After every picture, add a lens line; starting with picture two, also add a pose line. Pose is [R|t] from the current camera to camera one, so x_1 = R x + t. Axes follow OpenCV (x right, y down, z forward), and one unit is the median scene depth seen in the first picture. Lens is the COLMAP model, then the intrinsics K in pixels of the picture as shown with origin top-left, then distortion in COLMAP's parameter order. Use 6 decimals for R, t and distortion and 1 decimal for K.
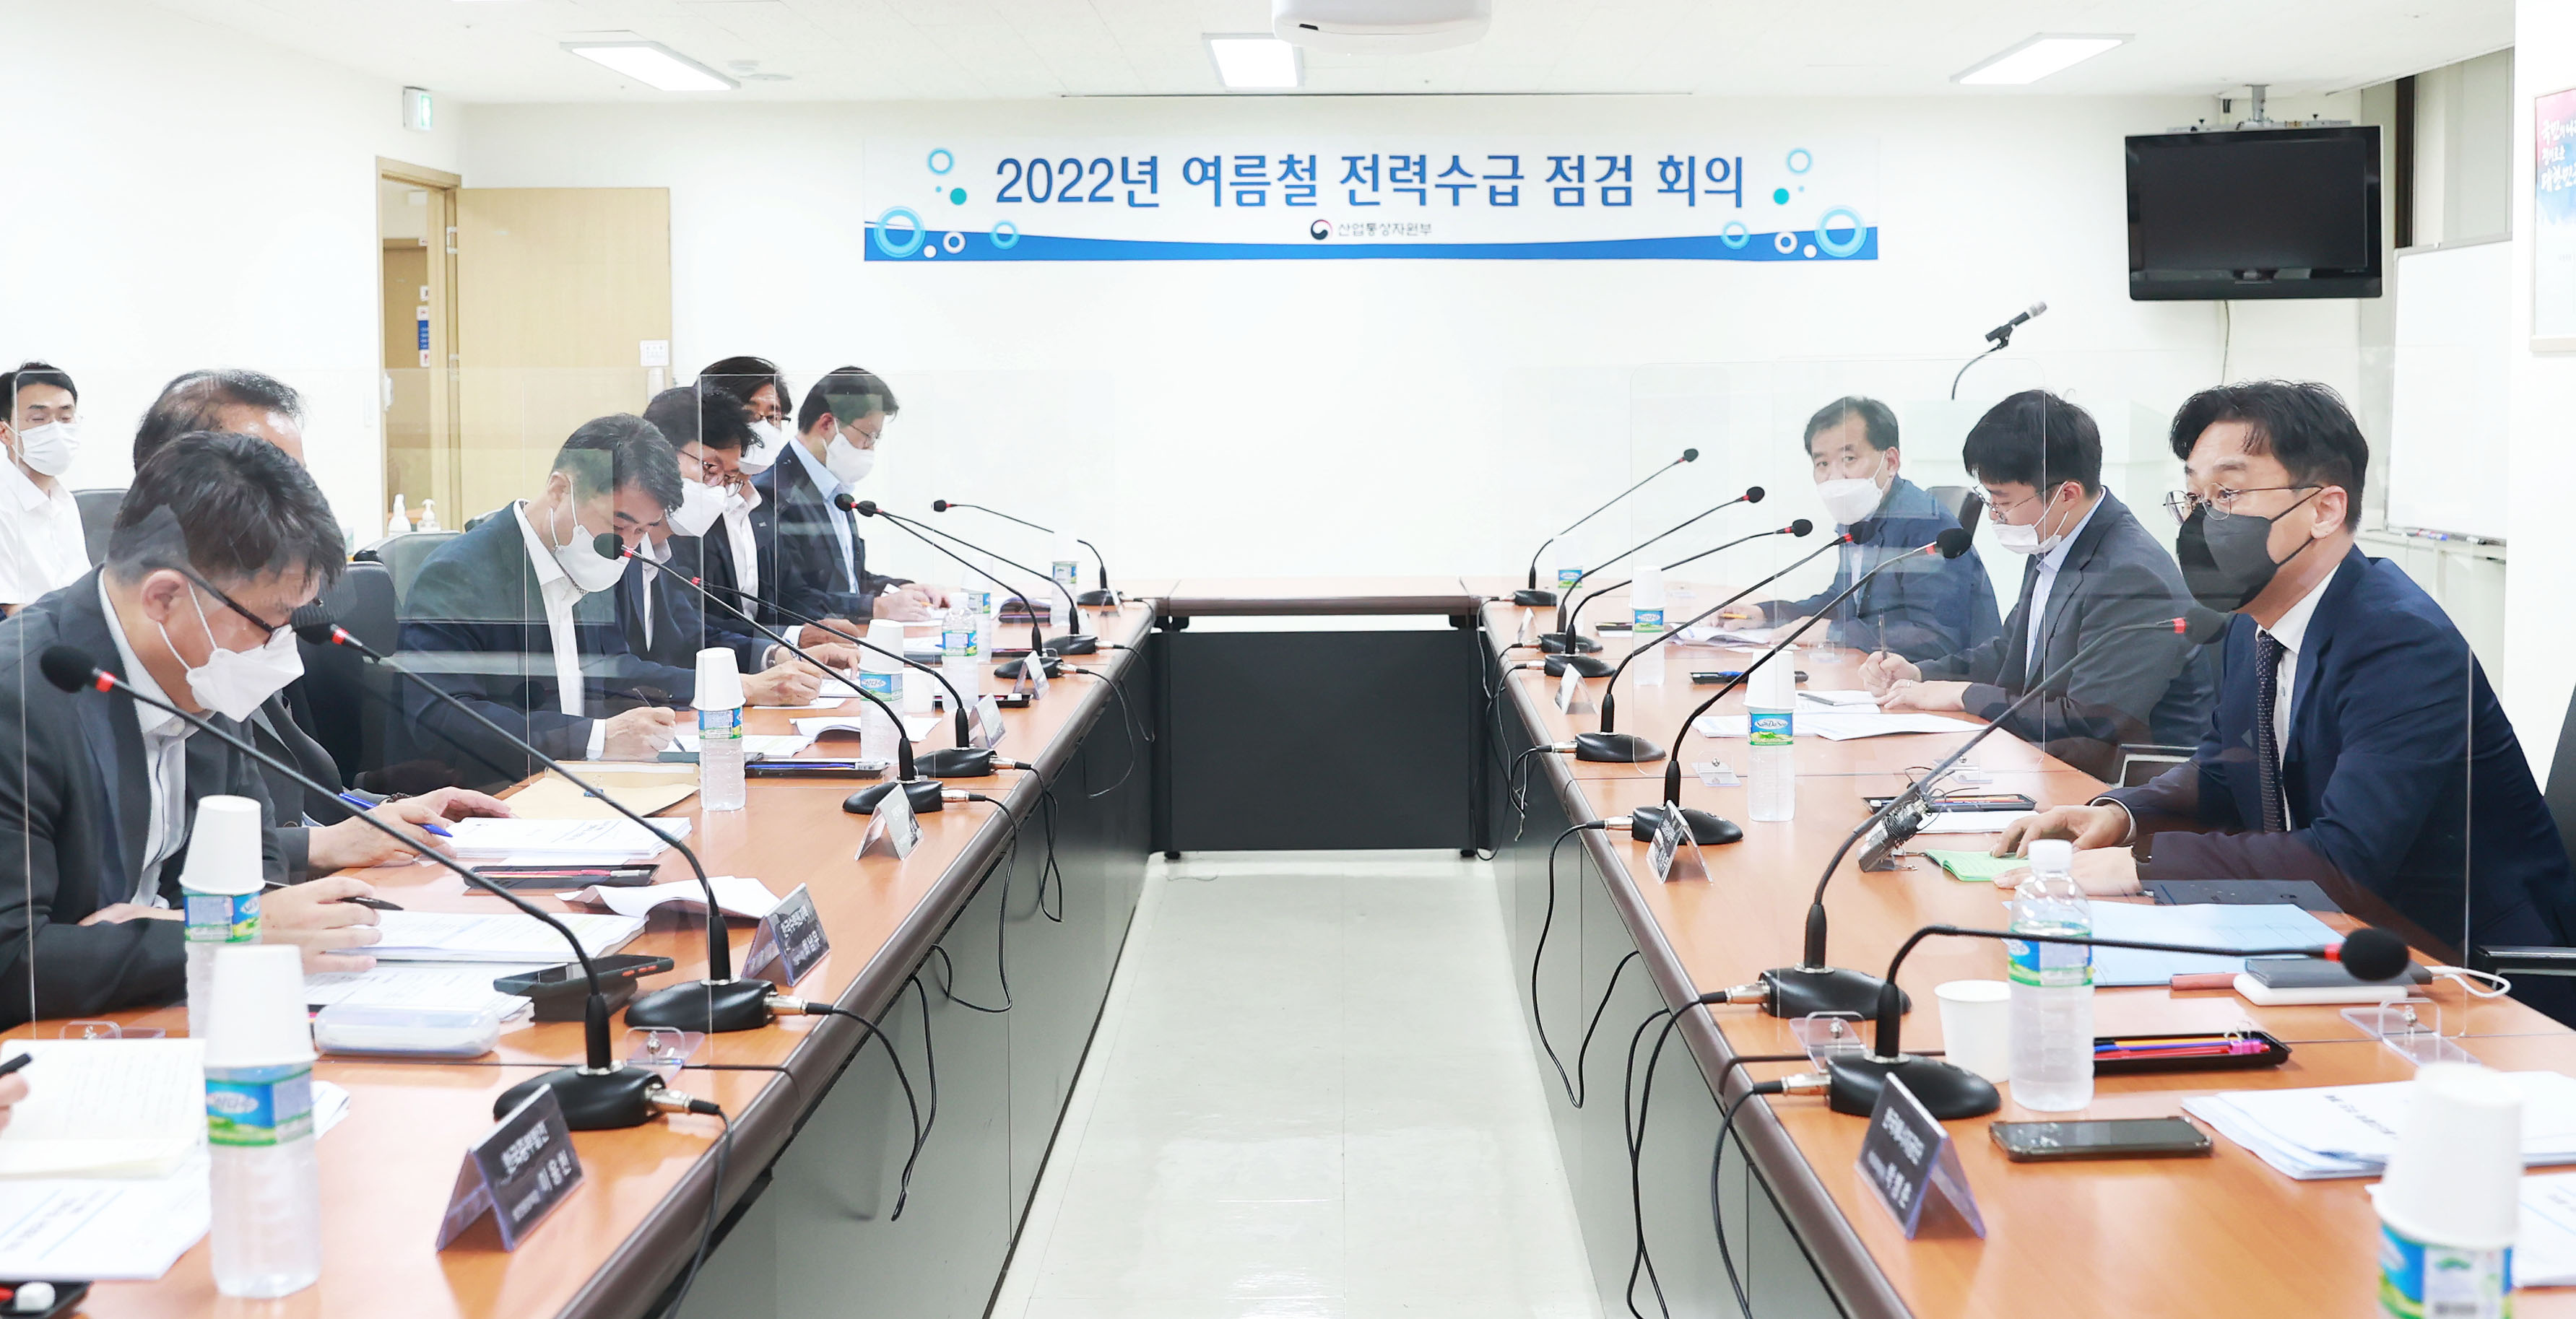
lens RADIAL K [[2596.4, 0, 1290.8], [0, 2596.4, 458.0], [0, 0, 1]] dist [-0.124594, 0.019496]
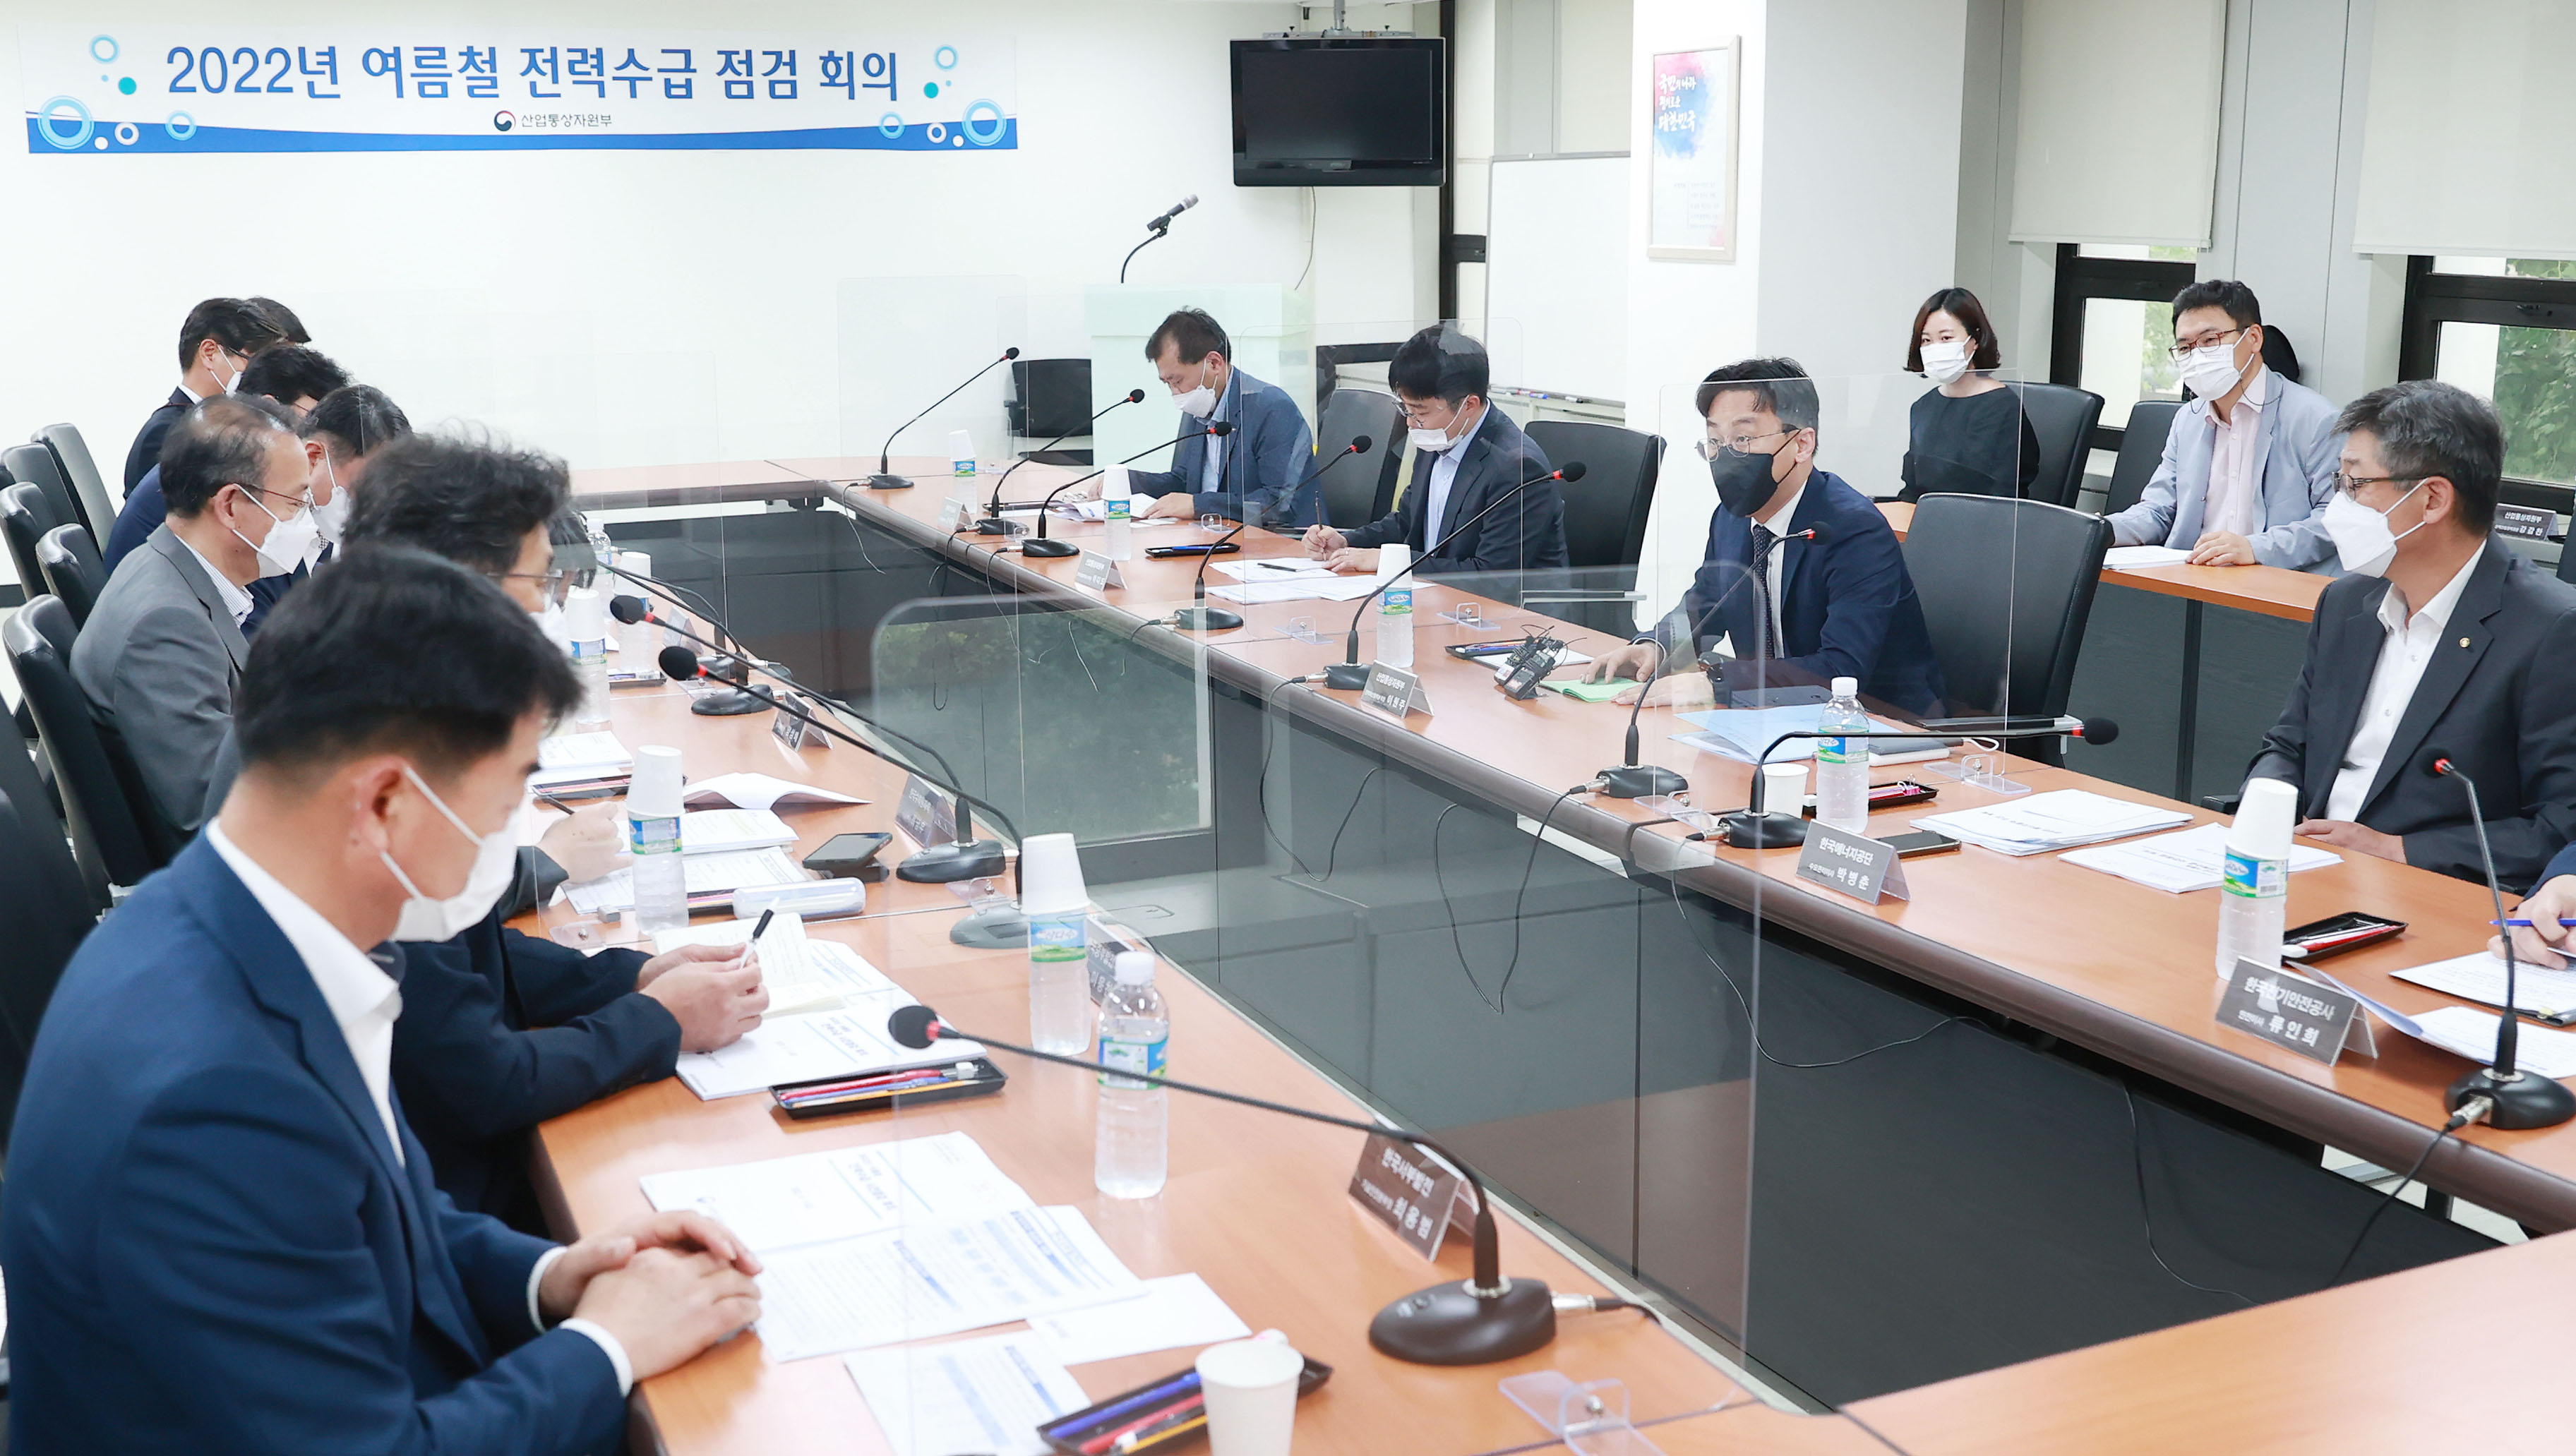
lens RADIAL K [[2579.8, 0, 1288.0], [0, 2579.8, 728.0], [0, 0, 1]] dist [-0.150209, 0.162379]
pose [[0.904985, -0.084954, 0.416875, -0.147443], [0.011051, 0.984224, 0.176583, -0.024272], [-0.425299, -0.155198, 0.891647, -0.072904]]
